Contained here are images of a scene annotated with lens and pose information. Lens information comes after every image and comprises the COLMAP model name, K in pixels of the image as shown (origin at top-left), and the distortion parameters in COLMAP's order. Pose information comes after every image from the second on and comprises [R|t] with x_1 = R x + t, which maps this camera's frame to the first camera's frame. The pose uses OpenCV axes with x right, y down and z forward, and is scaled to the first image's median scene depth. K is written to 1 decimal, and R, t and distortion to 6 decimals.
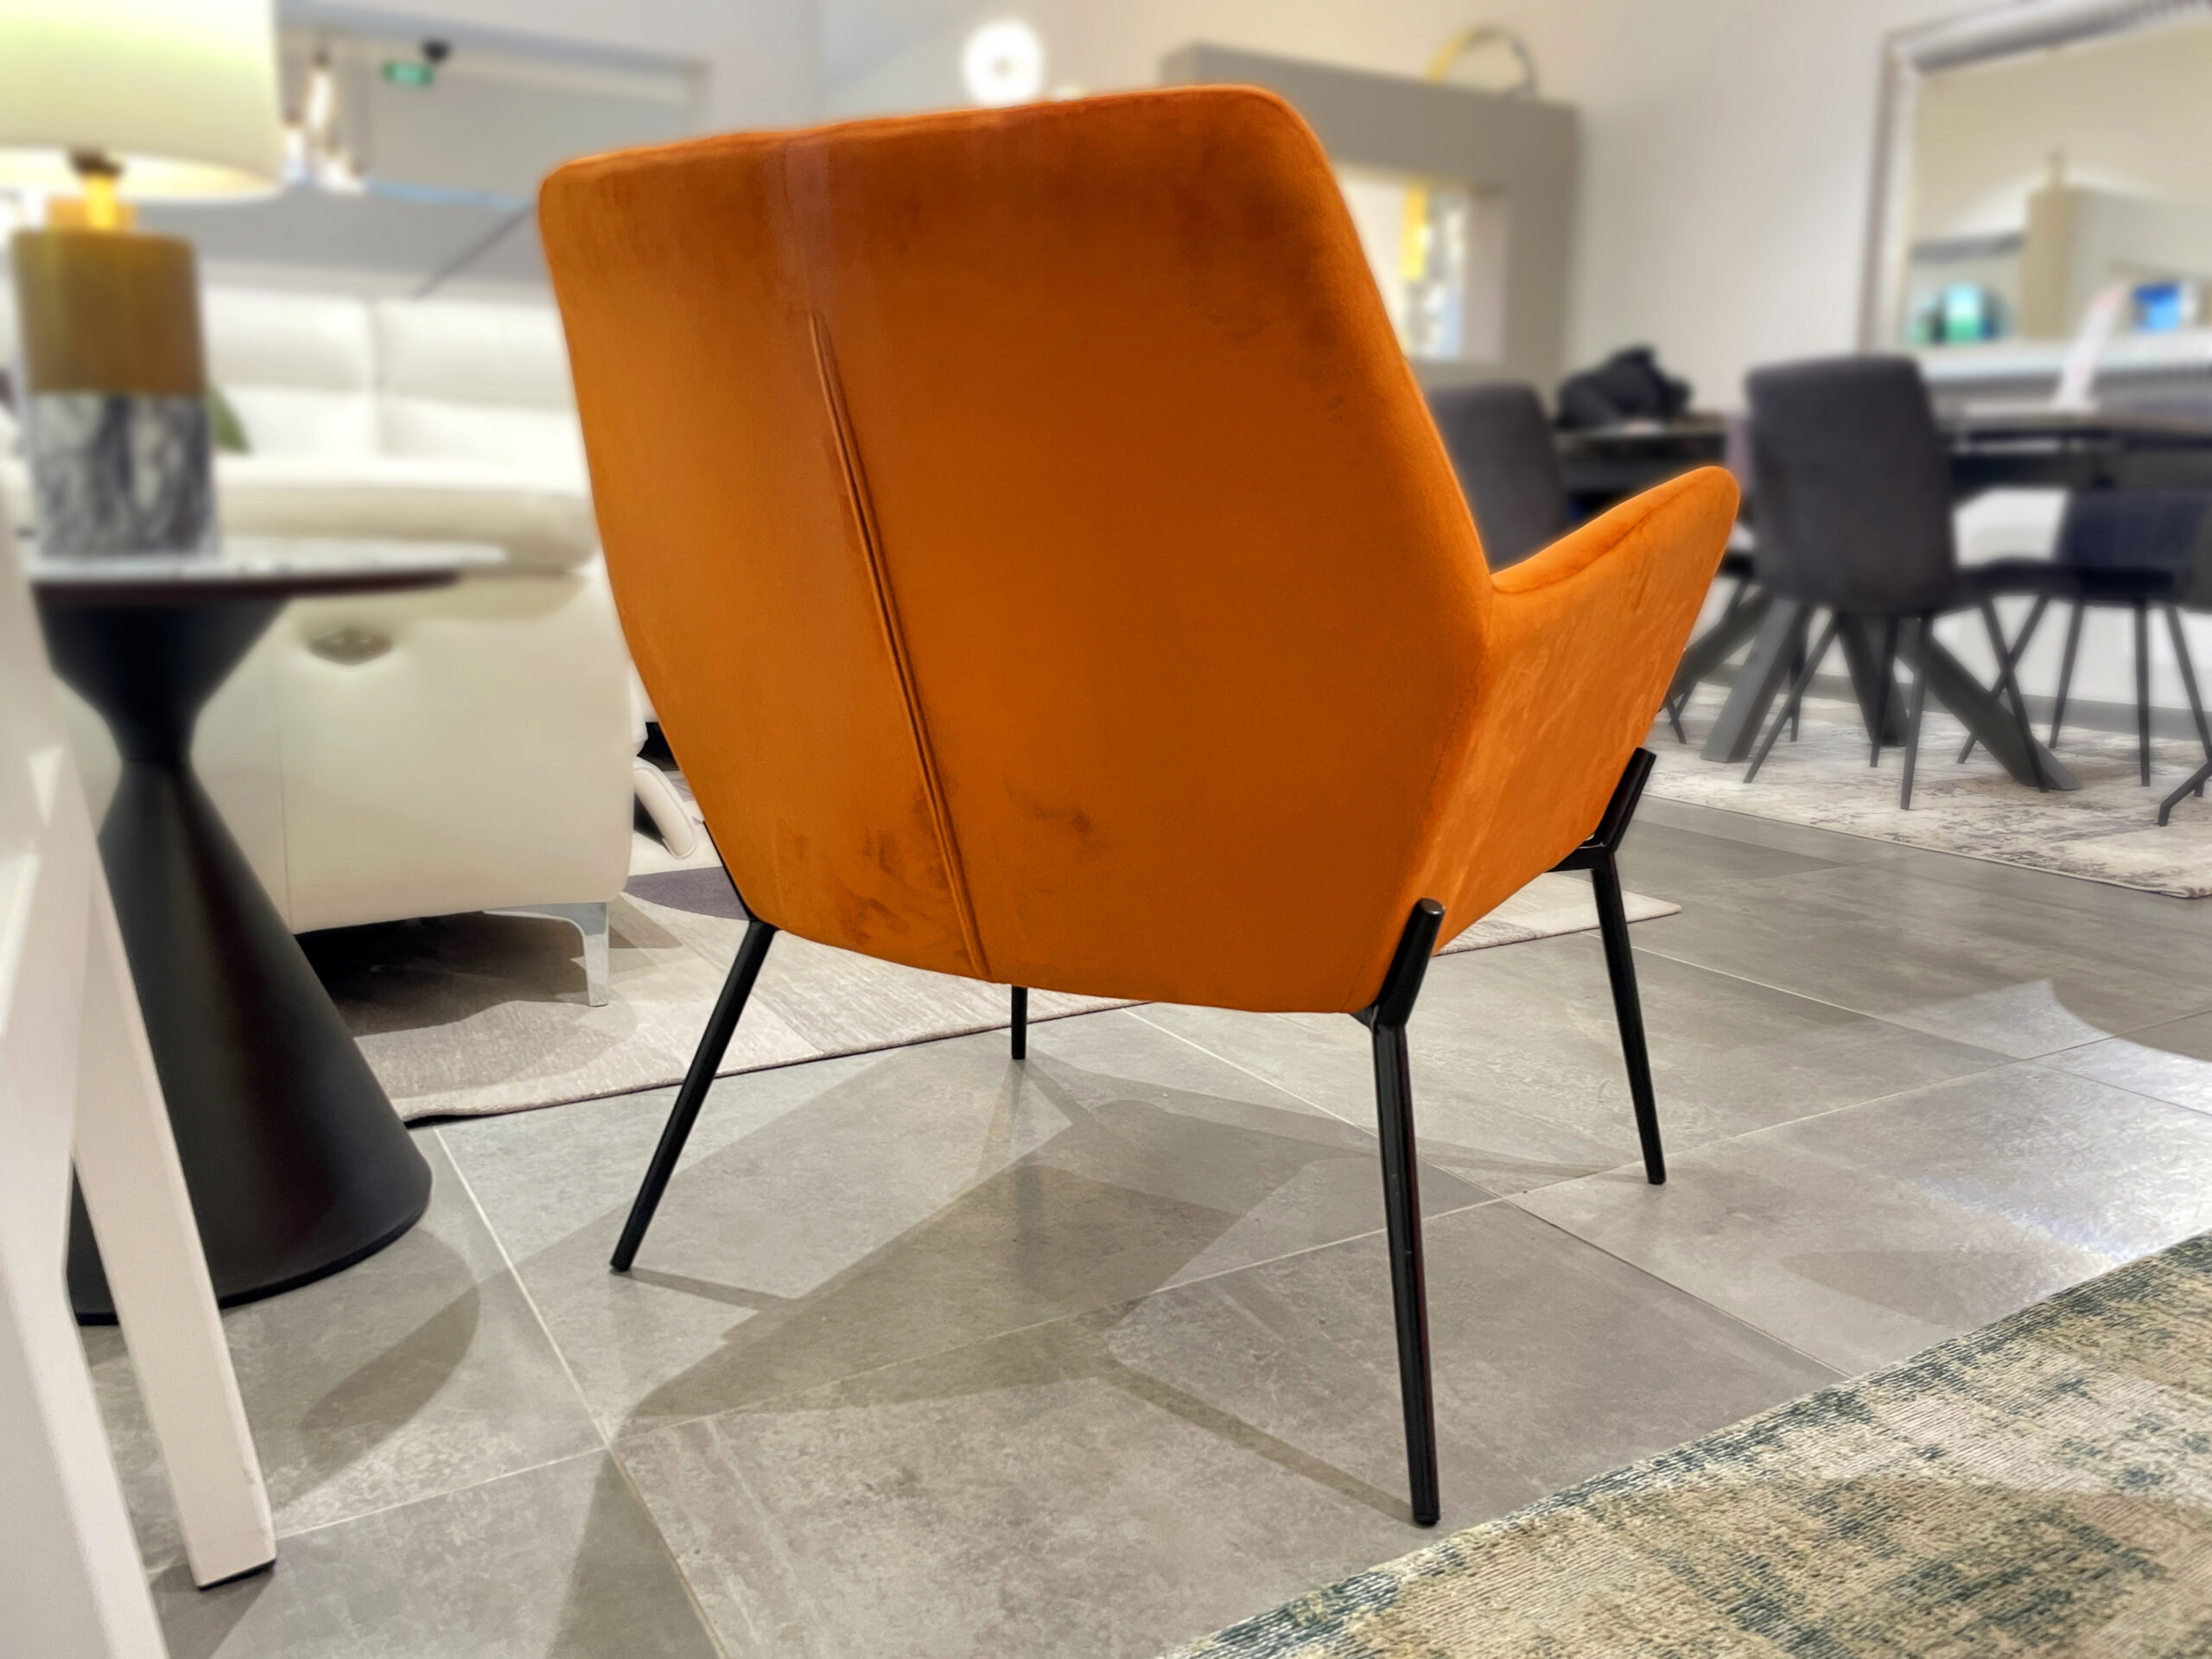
lens RADIAL K [[1658.3, 0, 1114.0], [0, 1658.3, 823.1], [0, 0, 1]] dist [0.081604, -0.111642]
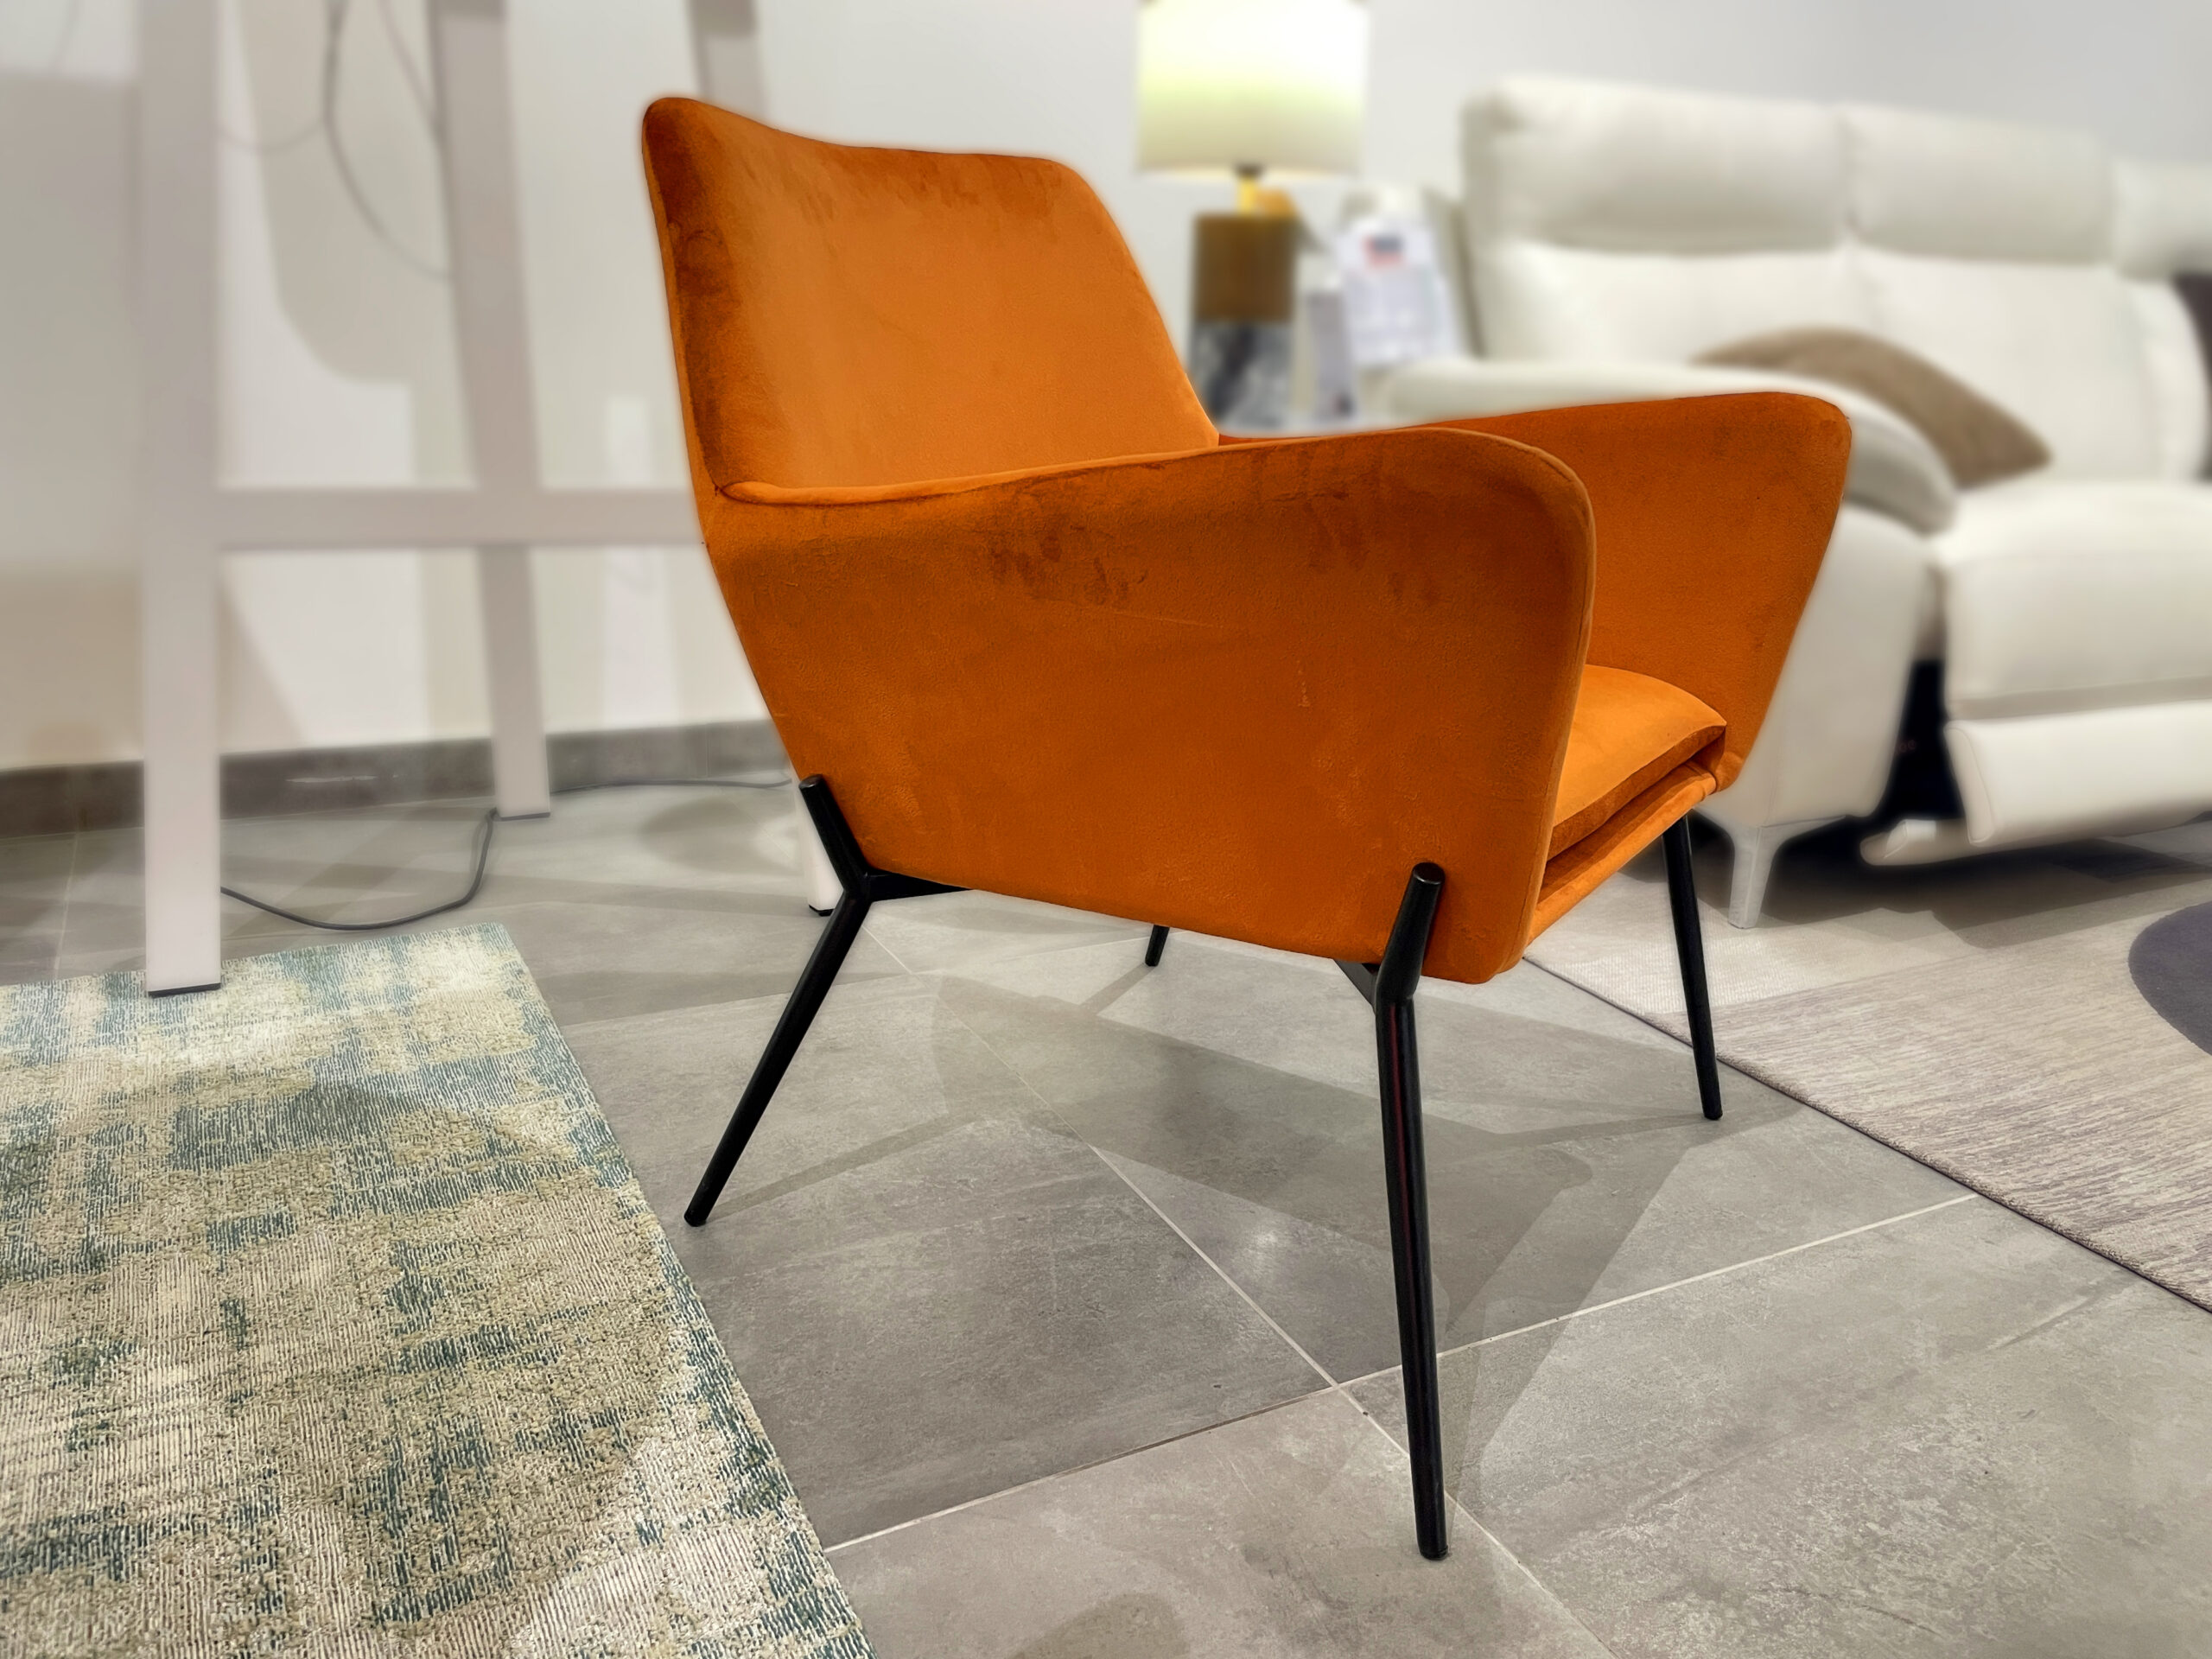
lens RADIAL K [[1658.3, 0, 1114.0], [0, 1658.3, 823.1], [0, 0, 1]] dist [0.081604, -0.111642]
pose [[-0.046022, 0.279765, -0.958965, 1.041147], [-0.231418, 0.930881, 0.282678, -0.235636], [0.971765, 0.234931, 0.021902, 0.971024]]
